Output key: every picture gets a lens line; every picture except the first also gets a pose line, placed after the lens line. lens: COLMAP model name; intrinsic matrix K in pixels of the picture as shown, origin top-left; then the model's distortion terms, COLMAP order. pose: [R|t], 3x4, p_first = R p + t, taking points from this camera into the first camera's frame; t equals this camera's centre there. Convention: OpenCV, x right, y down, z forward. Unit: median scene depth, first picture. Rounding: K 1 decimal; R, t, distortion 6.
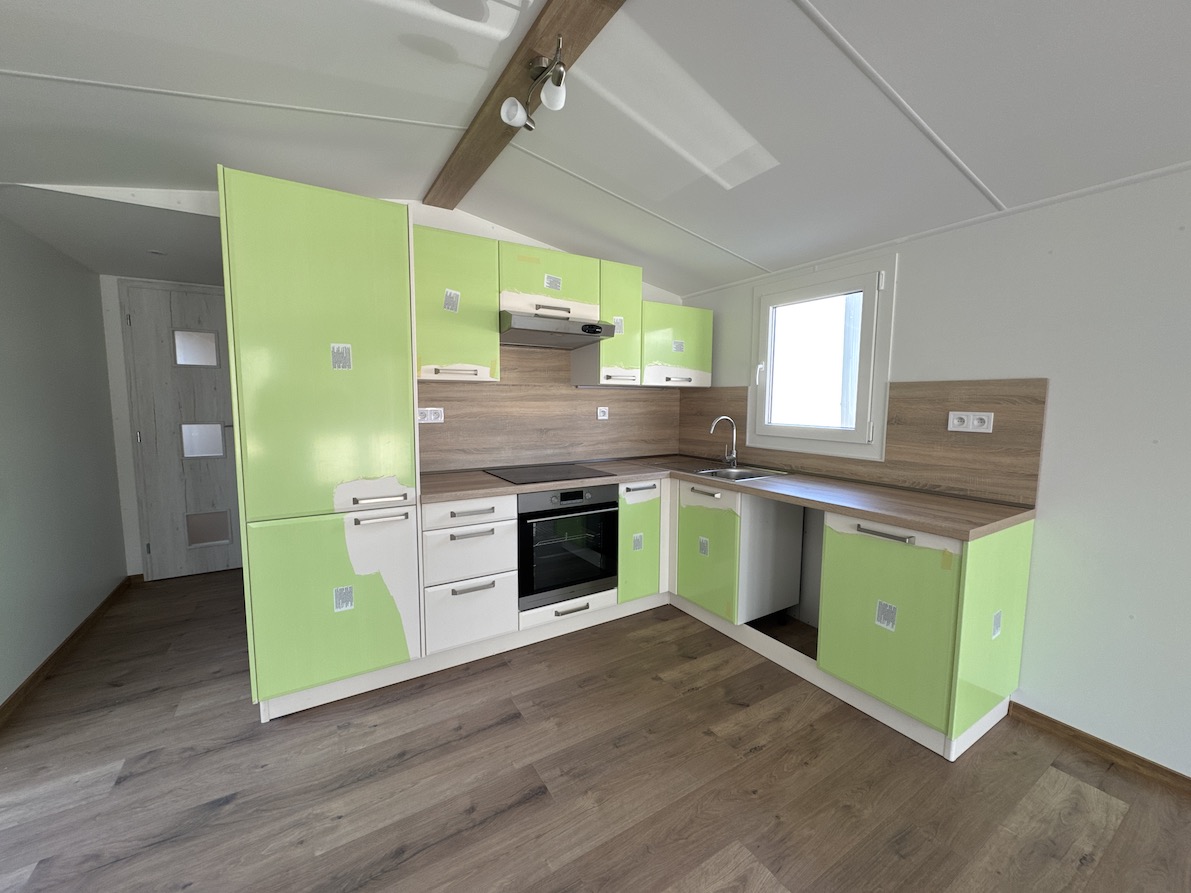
lens RADIAL K [[470.5, 0, 593.7], [0, 470.5, 447.0], [0, 0, 1]] dist [-0.000927, 0.000244]
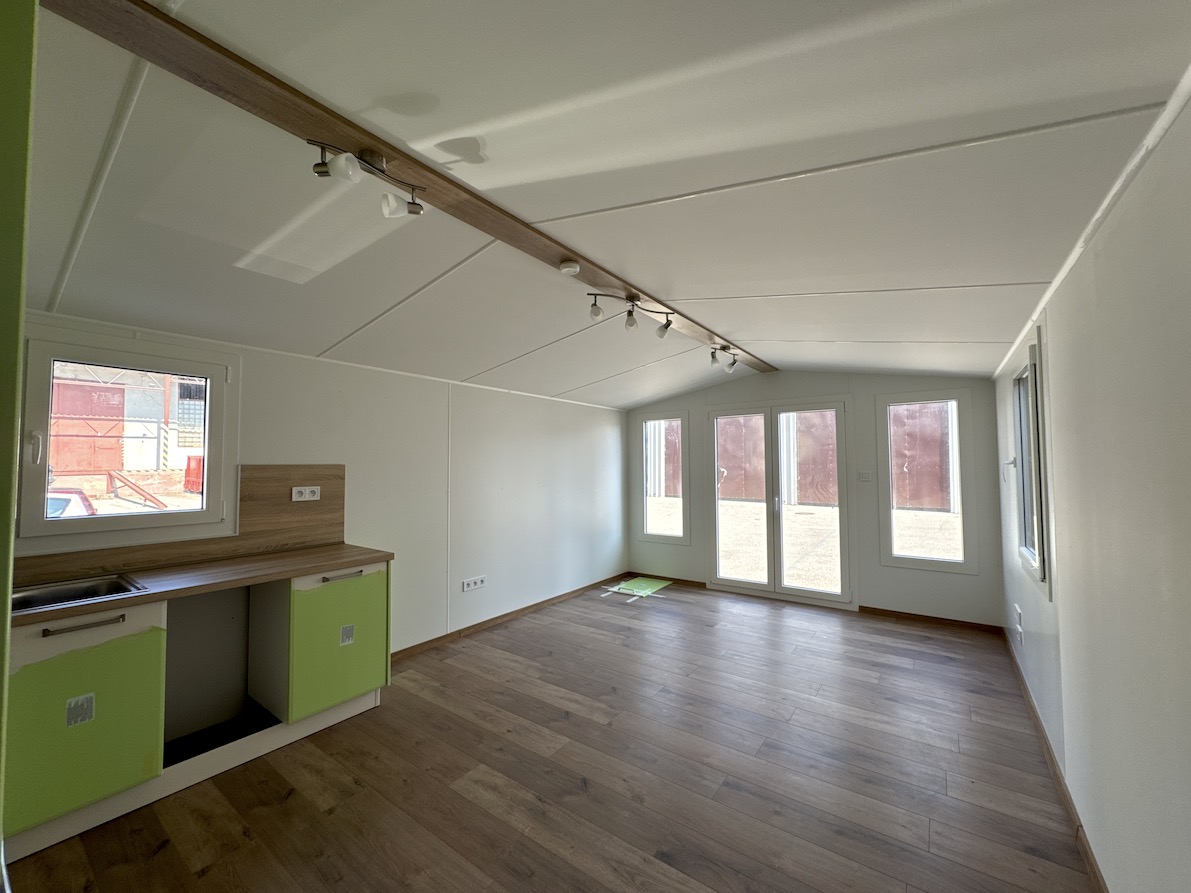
lens RADIAL K [[470.5, 0, 594.5], [0, 470.5, 444.2], [0, 0, 1]] dist [-0.000927, 0.000244]
pose [[-0.376359, 0.037152, 0.925729, -0.779300], [0.095657, 0.995414, -0.001059, -0.106243], [-0.921522, 0.088154, -0.378187, 0.648153]]
